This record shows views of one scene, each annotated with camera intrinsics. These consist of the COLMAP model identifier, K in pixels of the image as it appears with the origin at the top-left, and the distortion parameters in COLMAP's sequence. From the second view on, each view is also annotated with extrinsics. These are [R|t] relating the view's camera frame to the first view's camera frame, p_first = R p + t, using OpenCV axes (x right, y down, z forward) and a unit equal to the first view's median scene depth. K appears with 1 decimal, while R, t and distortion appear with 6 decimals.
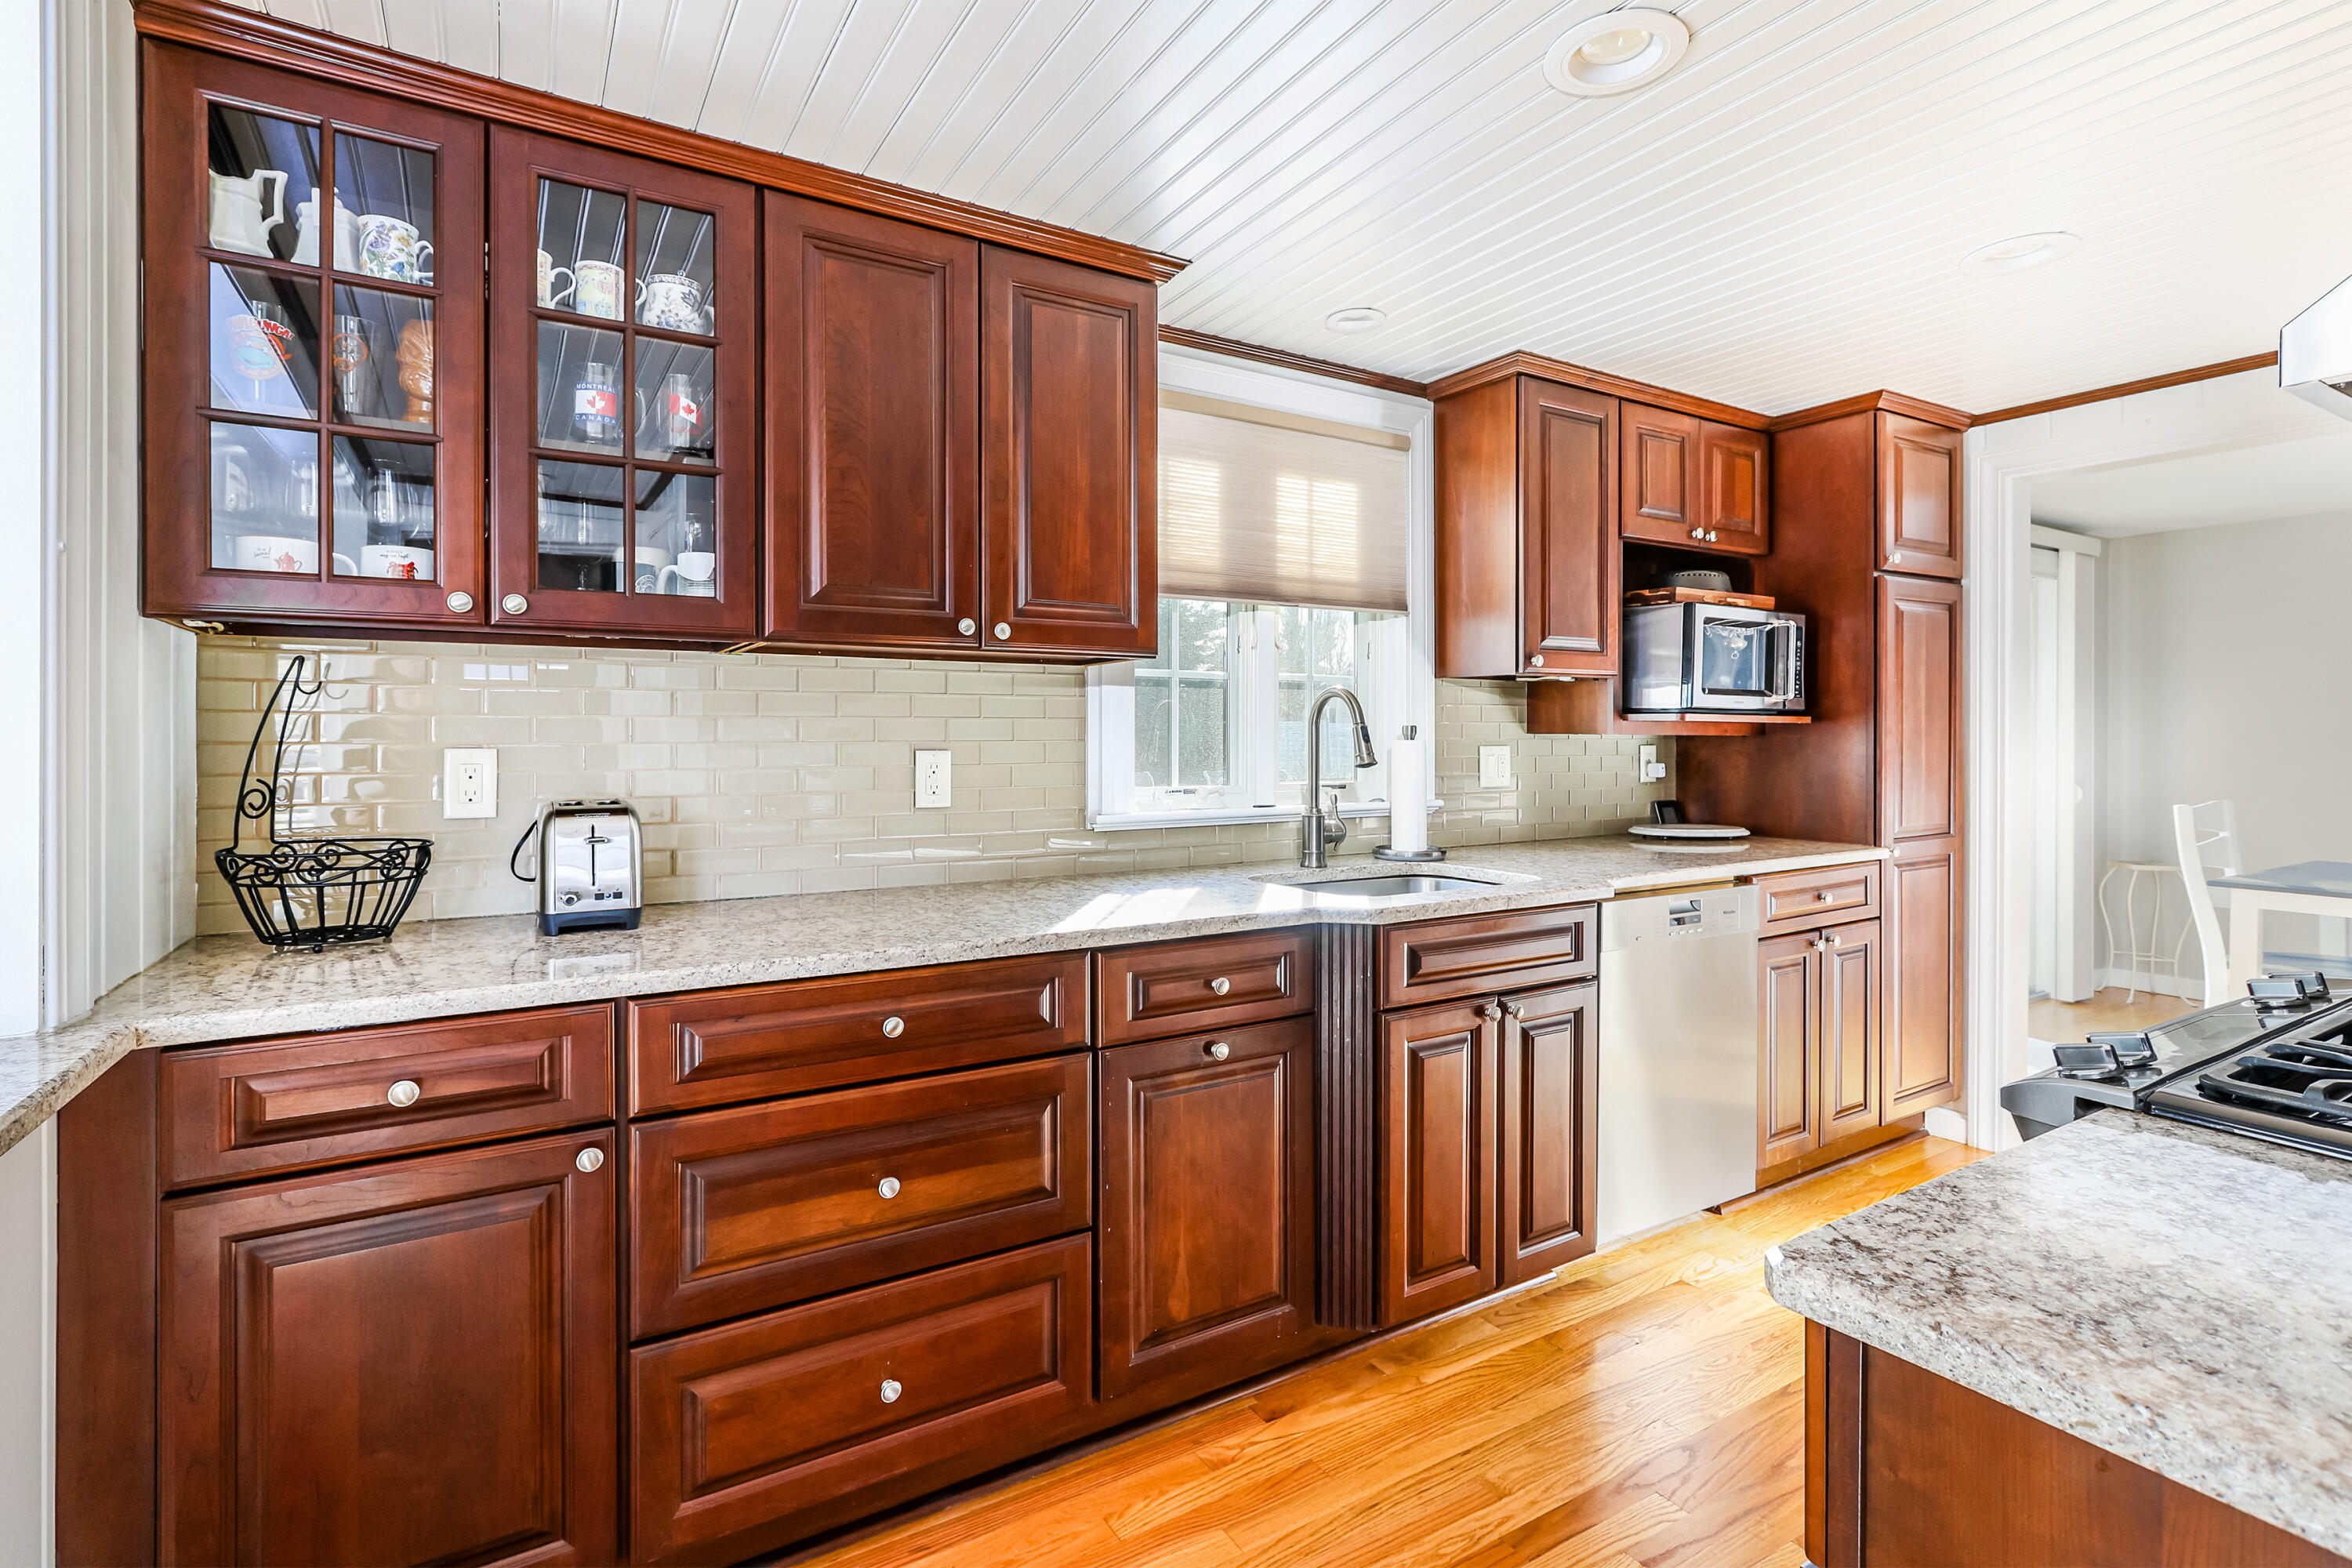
lens RADIAL K [[1106.7, 0, 1178.0], [0, 1106.7, 736.6], [0, 0, 1]] dist [0.001524, 0.000318]
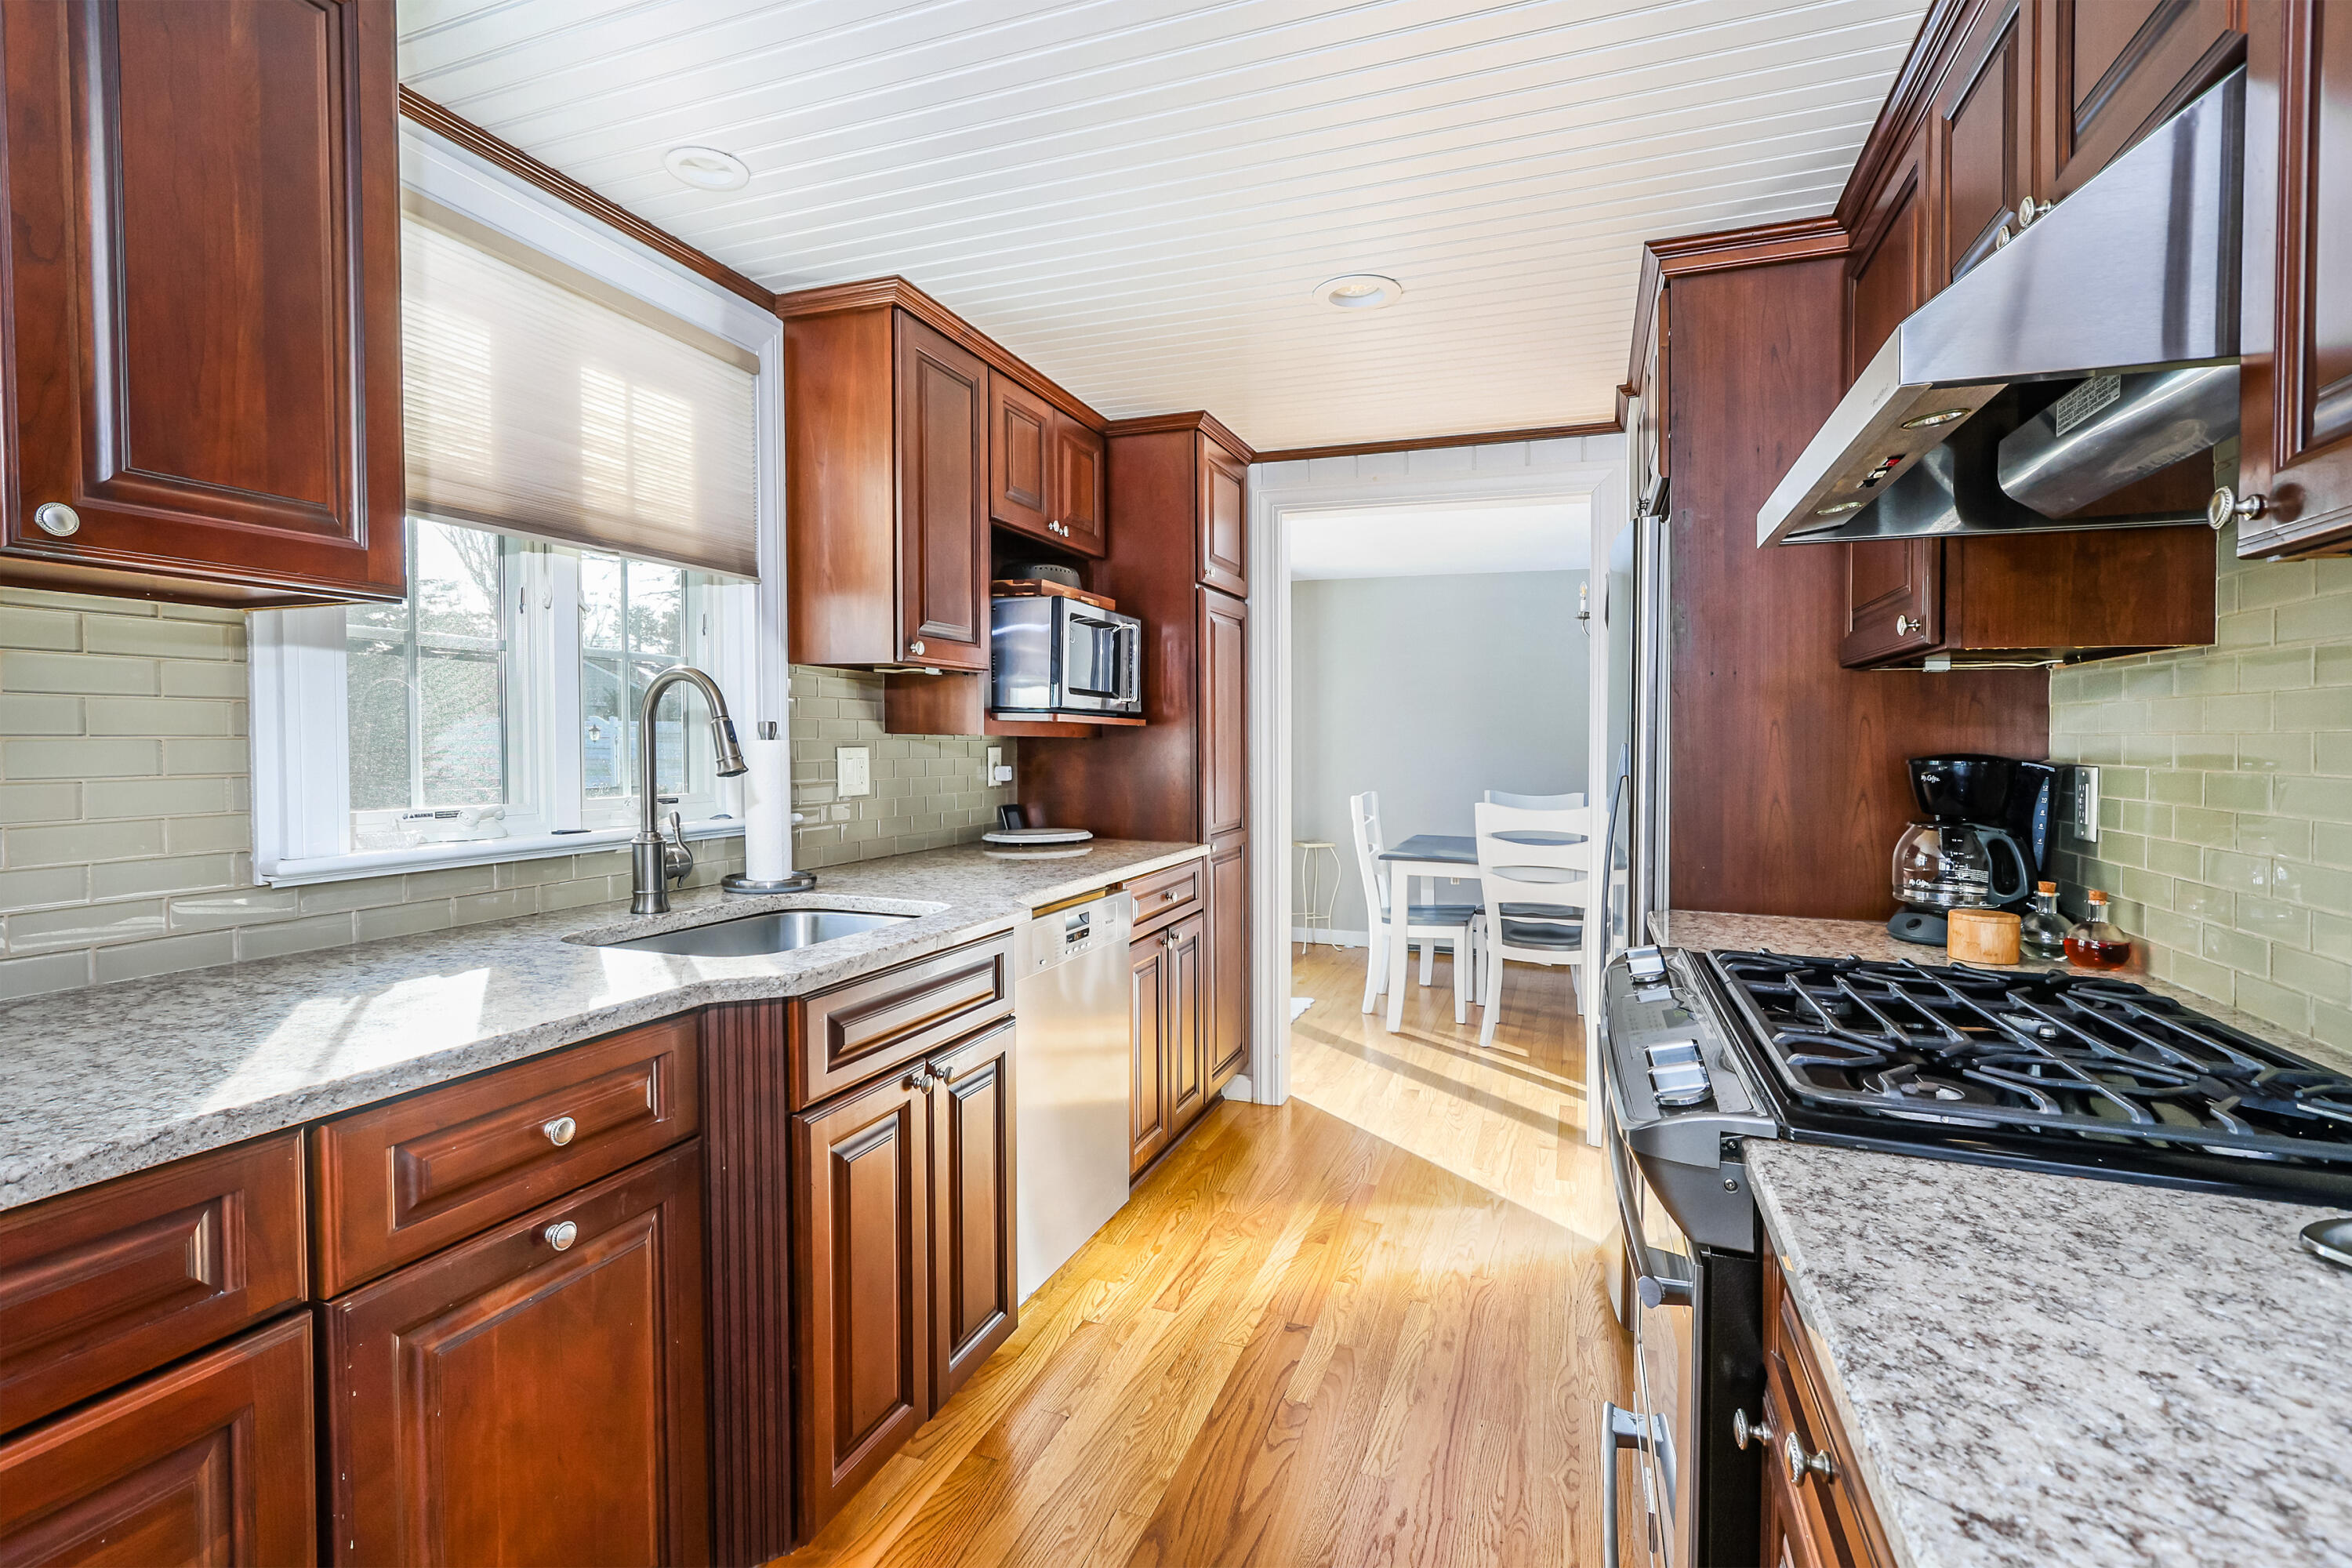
lens RADIAL K [[1118.7, 0, 1167.5], [0, 1118.7, 777.4], [0, 0, 1]] dist [-0.002061, 0.001209]
pose [[0.803946, -0.013261, 0.594554, -0.036942], [-0.007802, 0.999430, 0.032841, 0.001618], [-0.594651, -0.031041, 0.803384, 0.187404]]
